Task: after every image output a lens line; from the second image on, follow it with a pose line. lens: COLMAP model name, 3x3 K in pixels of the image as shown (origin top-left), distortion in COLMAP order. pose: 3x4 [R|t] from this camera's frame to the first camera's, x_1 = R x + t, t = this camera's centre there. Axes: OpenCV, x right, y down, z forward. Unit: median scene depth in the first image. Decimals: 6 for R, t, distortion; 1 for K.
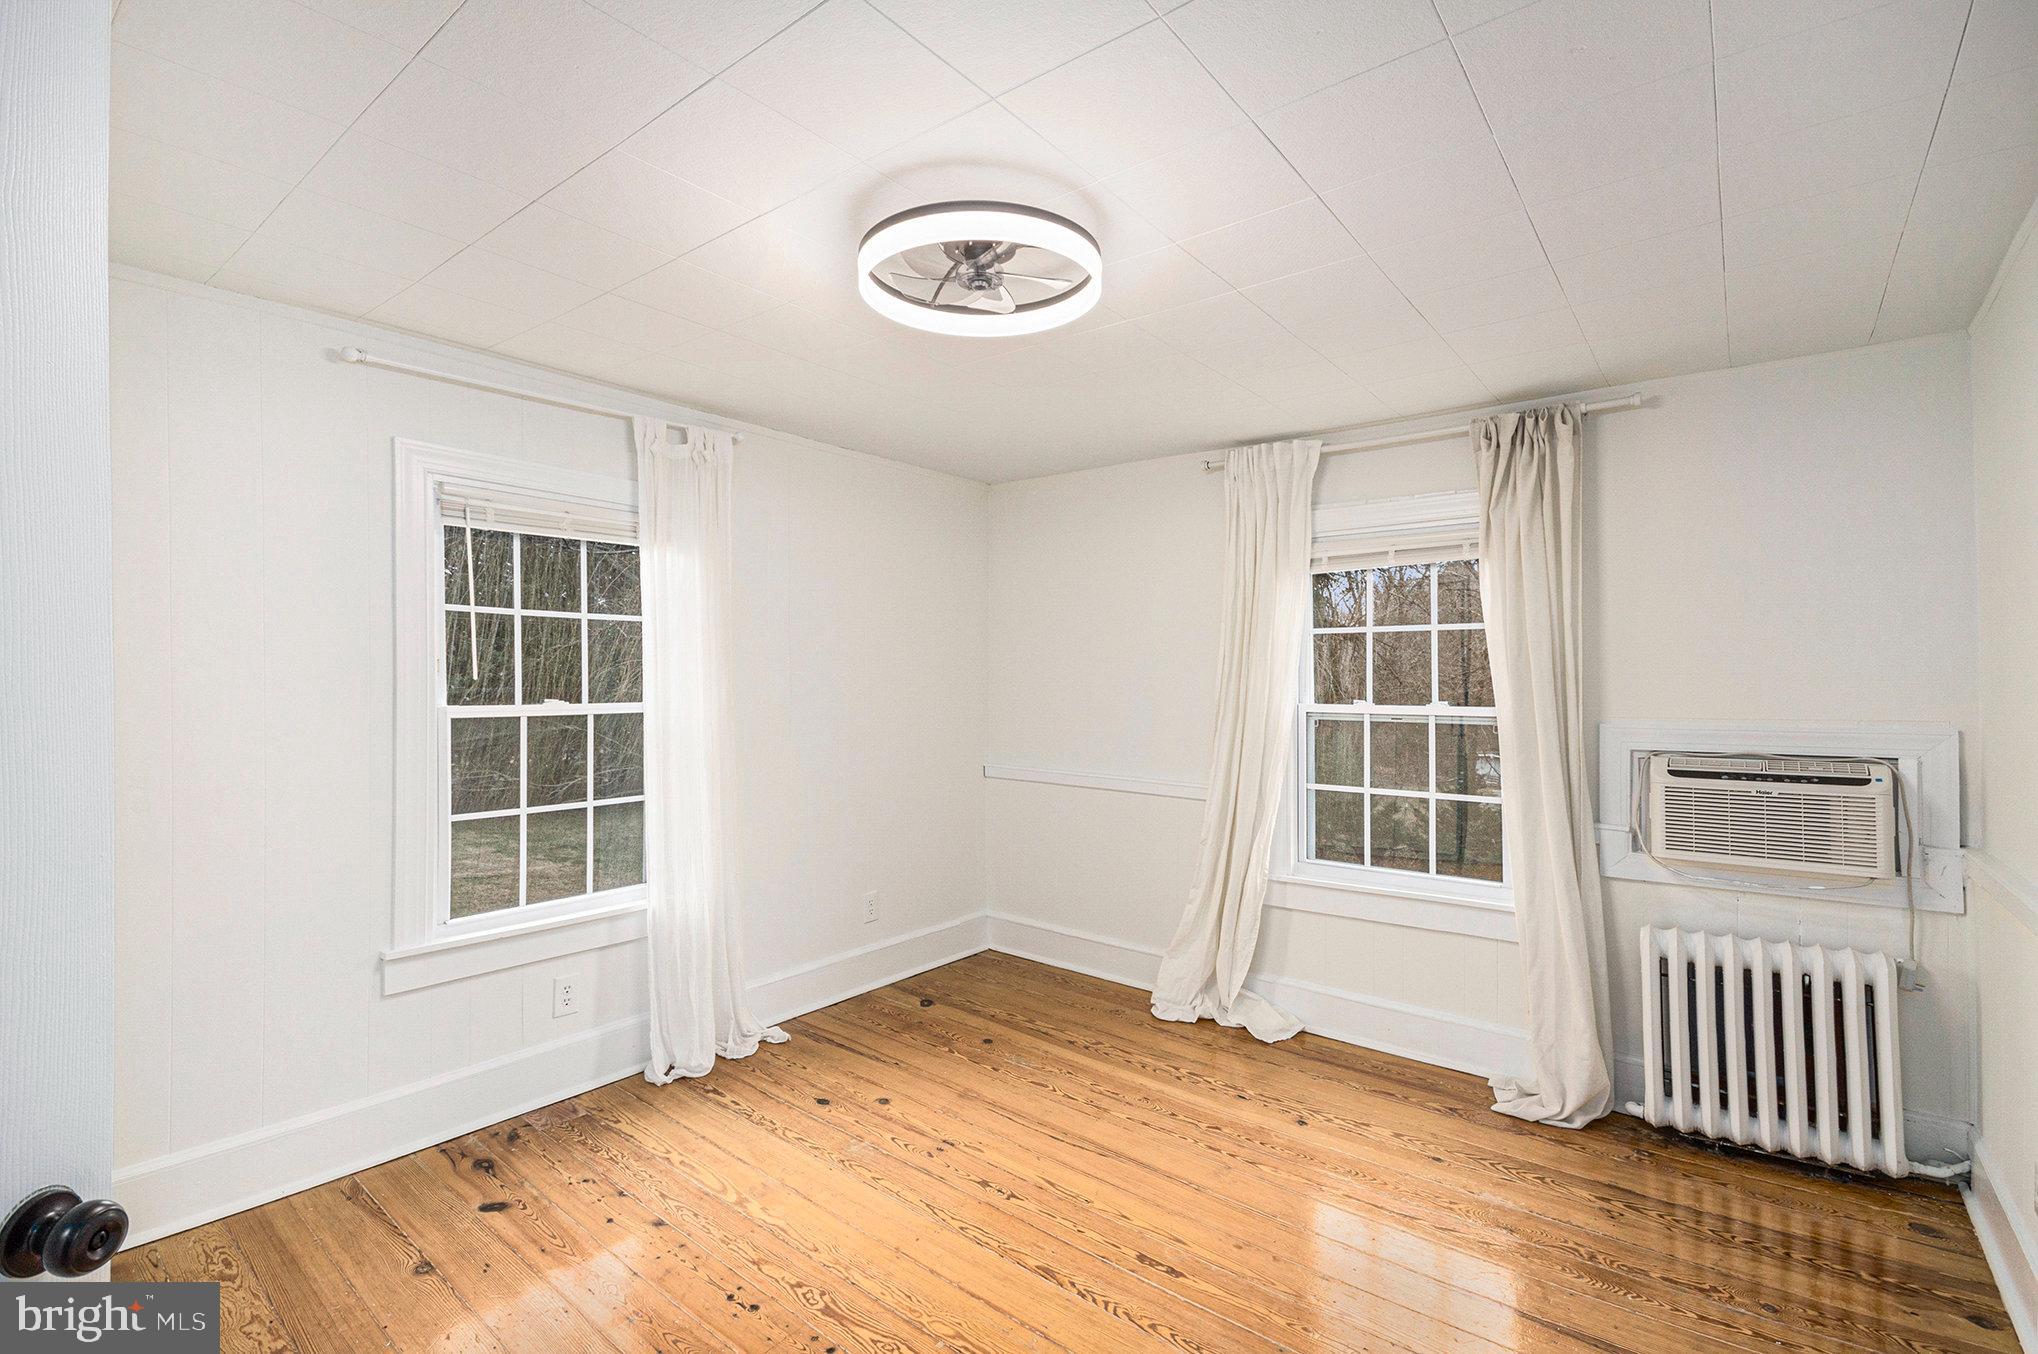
lens RADIAL K [[929.7, 0, 1019.0], [0, 929.7, 677.0], [0, 0, 1]] dist [-0.001997, -0.000589]
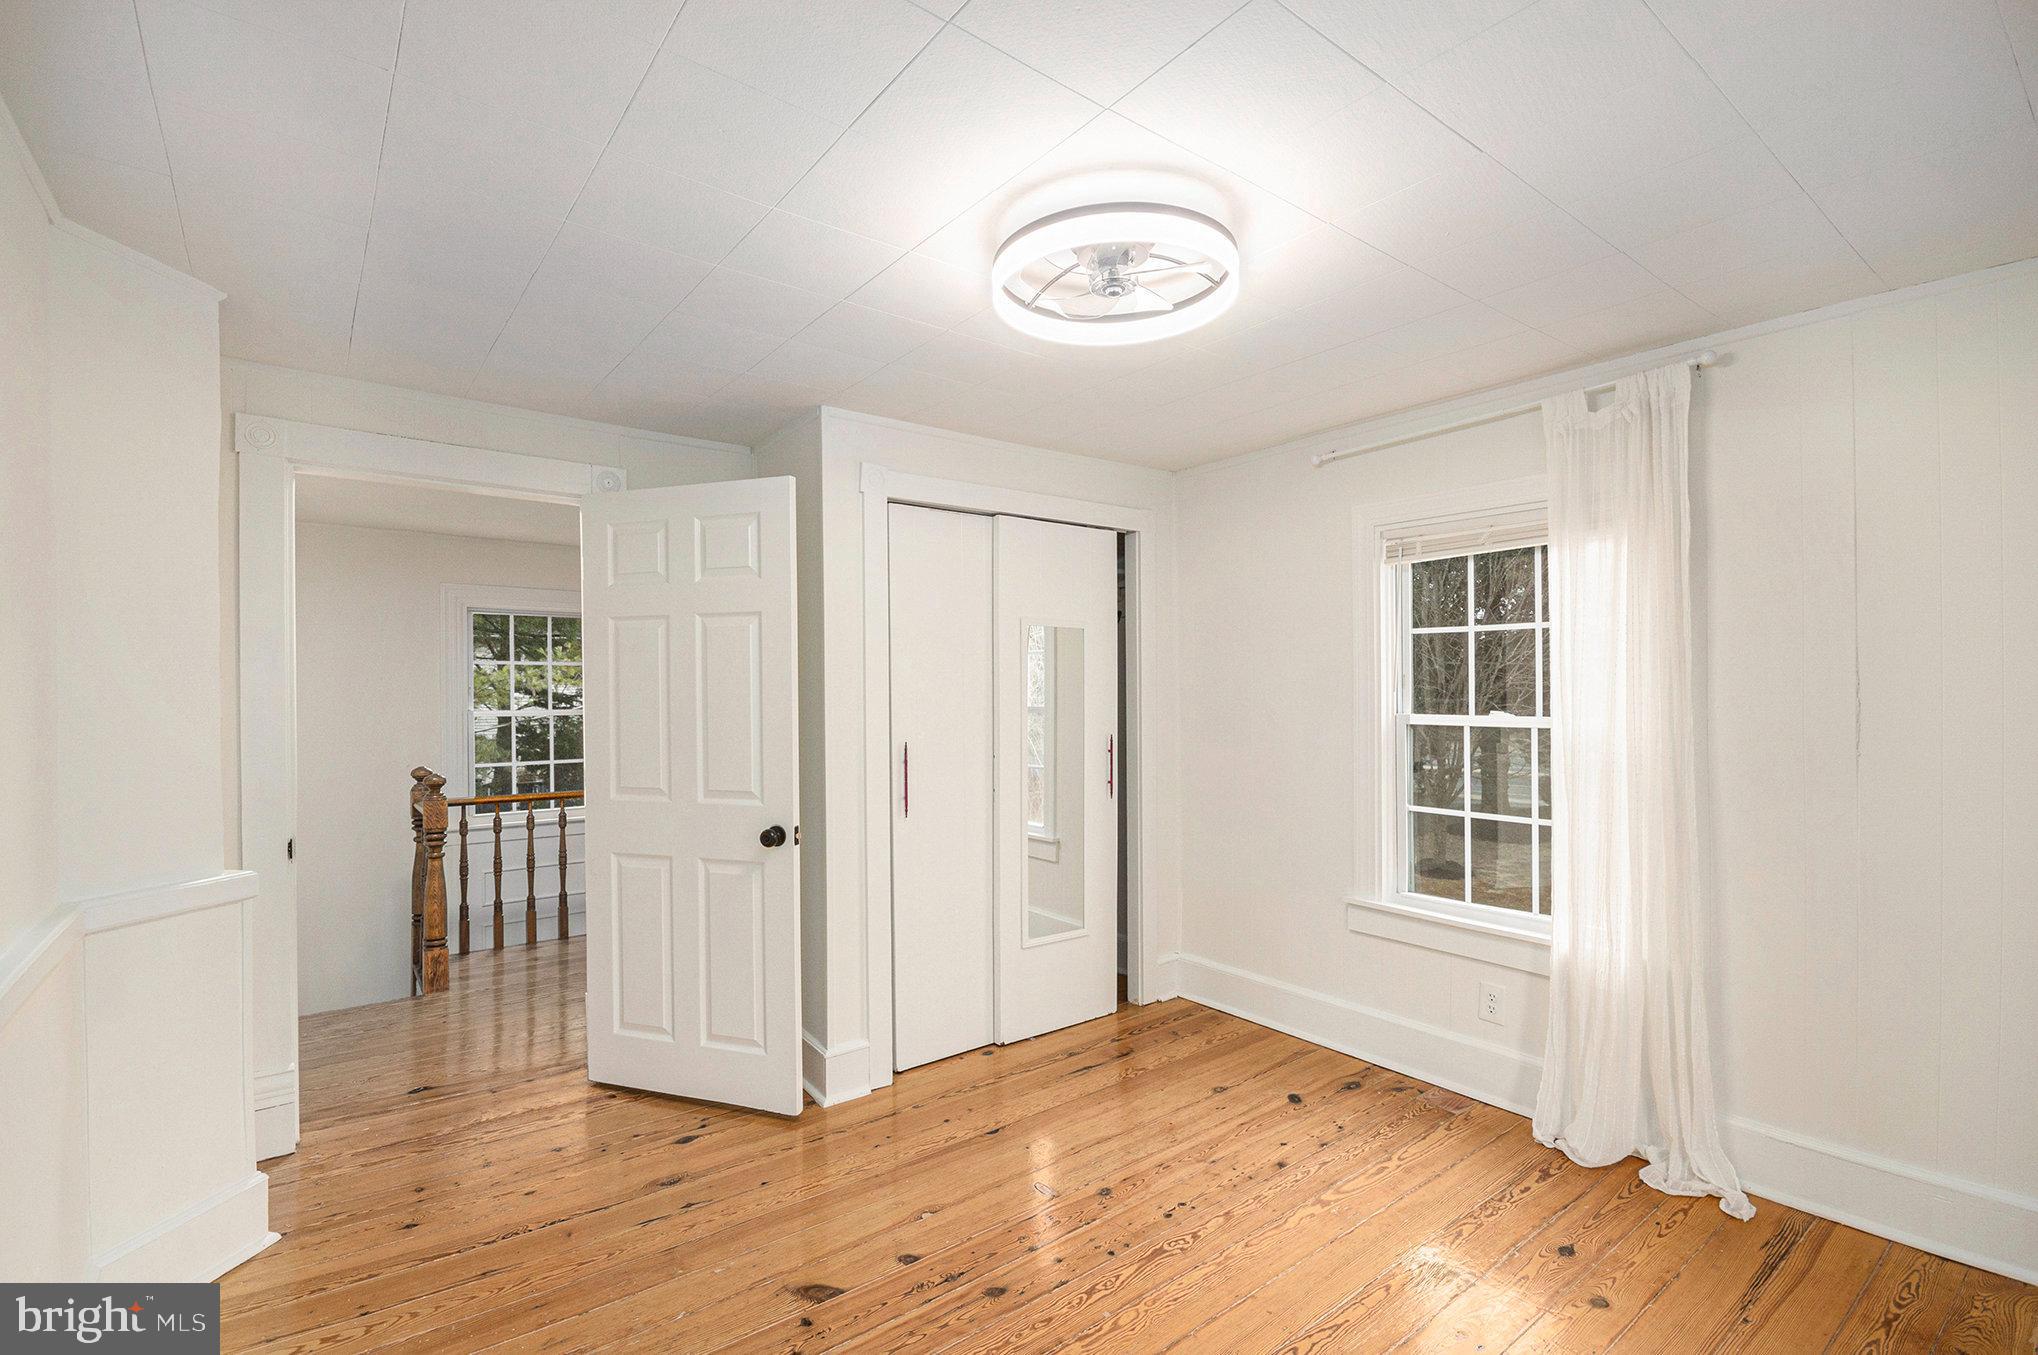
lens RADIAL K [[938.5, 0, 1005.1], [0, 938.5, 690.5], [0, 0, 1]] dist [0.024134, -0.000376]
pose [[-0.237934, 0.008563, -0.971244, 0.689346], [0.010988, 0.999921, 0.006124, -0.011827], [0.971219, -0.009215, -0.238009, 0.786732]]
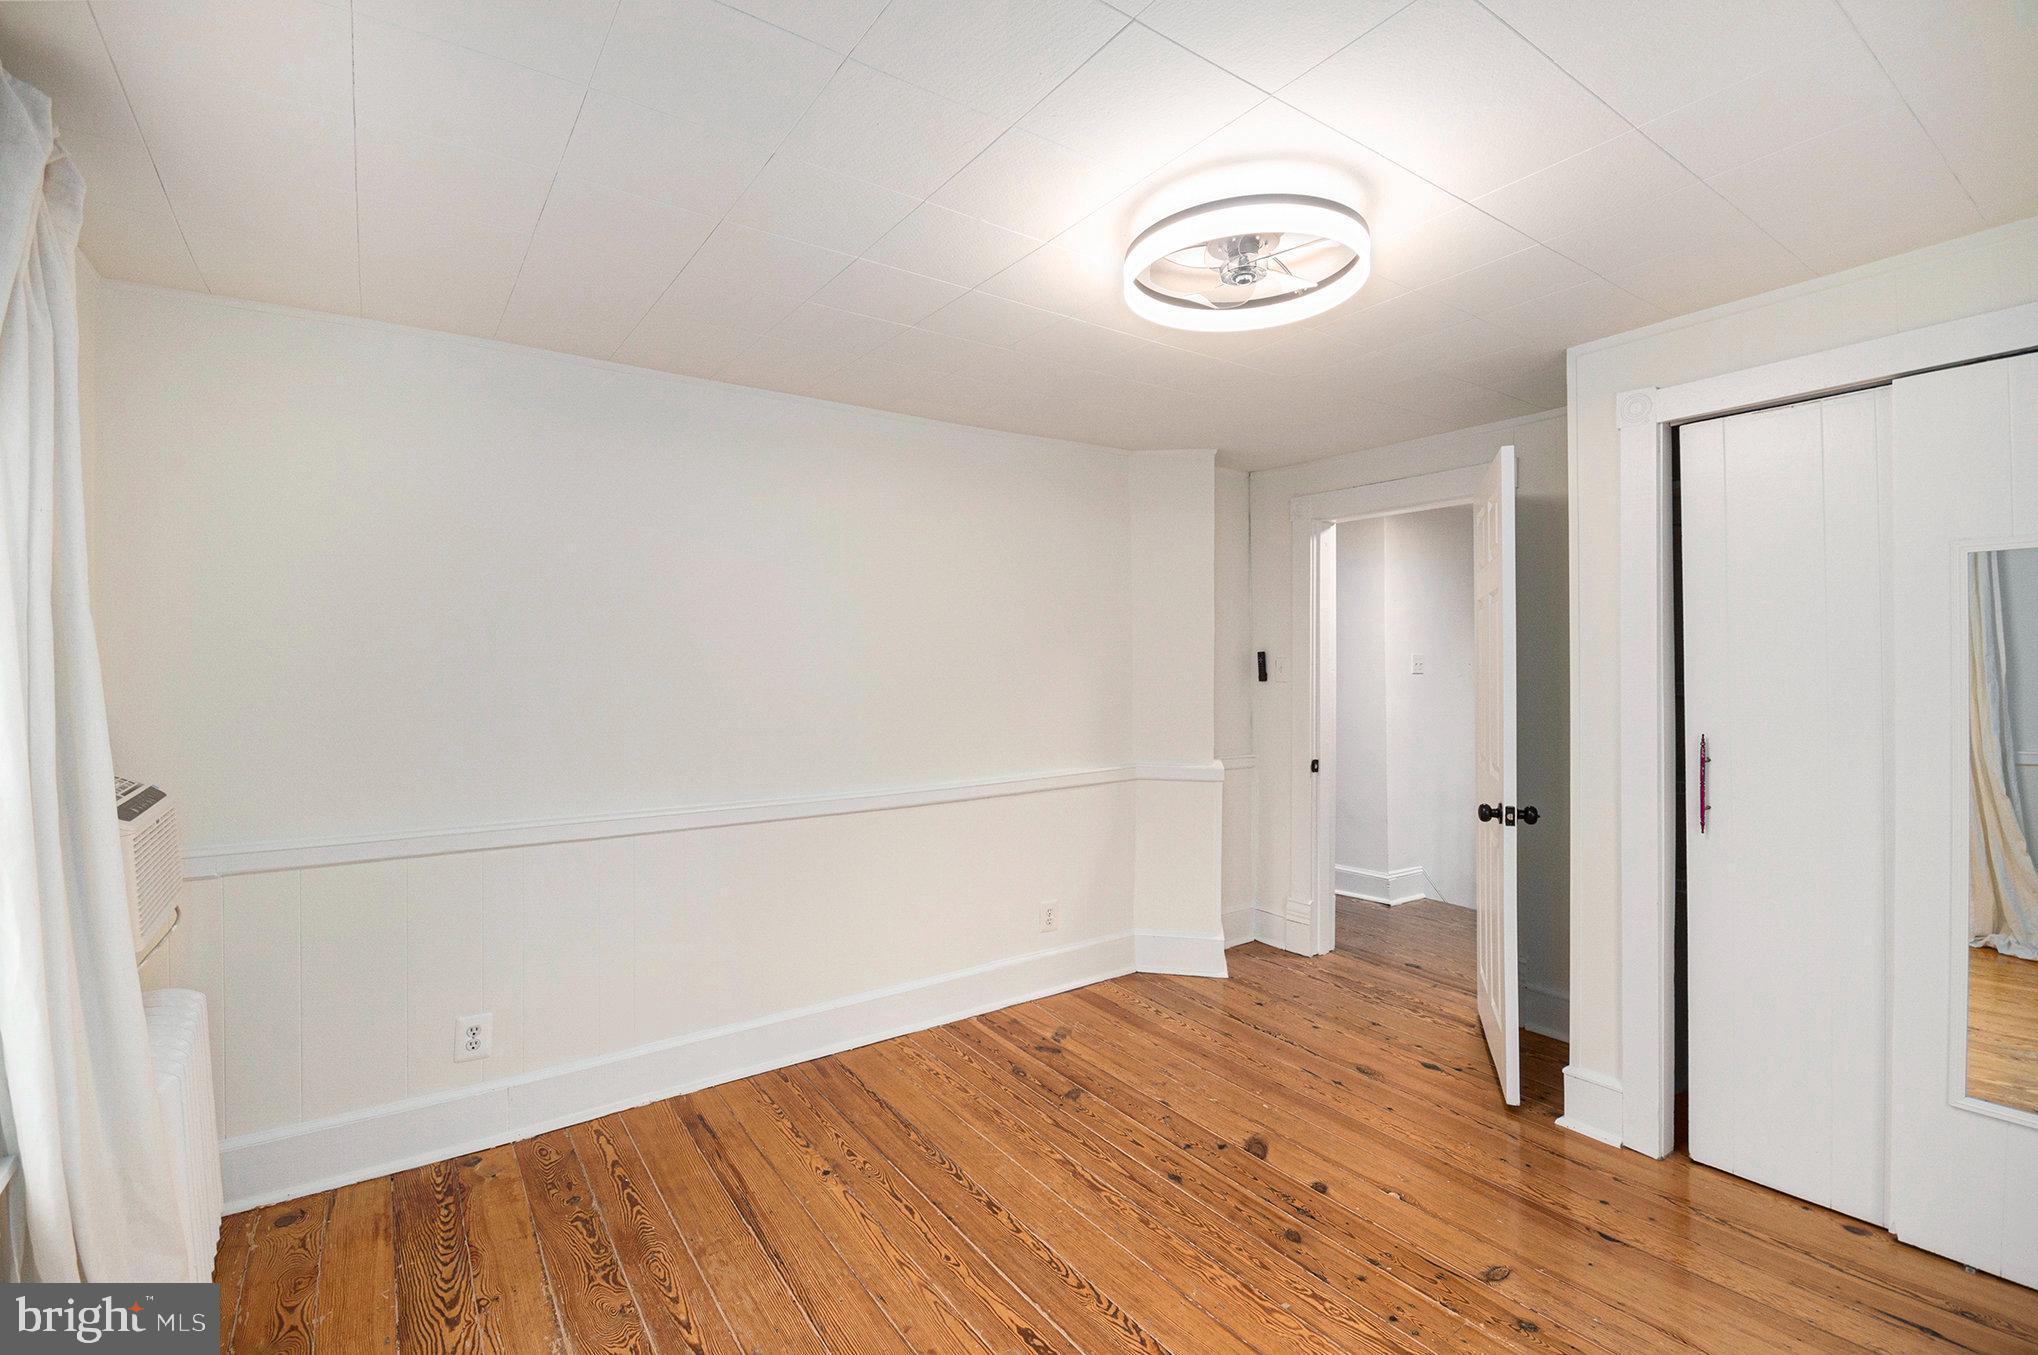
lens RADIAL K [[929.7, 0, 1019.0], [0, 929.7, 677.5], [0, 0, 1]] dist [-0.001997, -0.000589]
pose [[-0.957367, 0.003612, 0.288852, -0.068742], [0.003725, 0.999993, -0.000158, 0.003090], [-0.288850, 0.000924, -0.957374, 1.427142]]
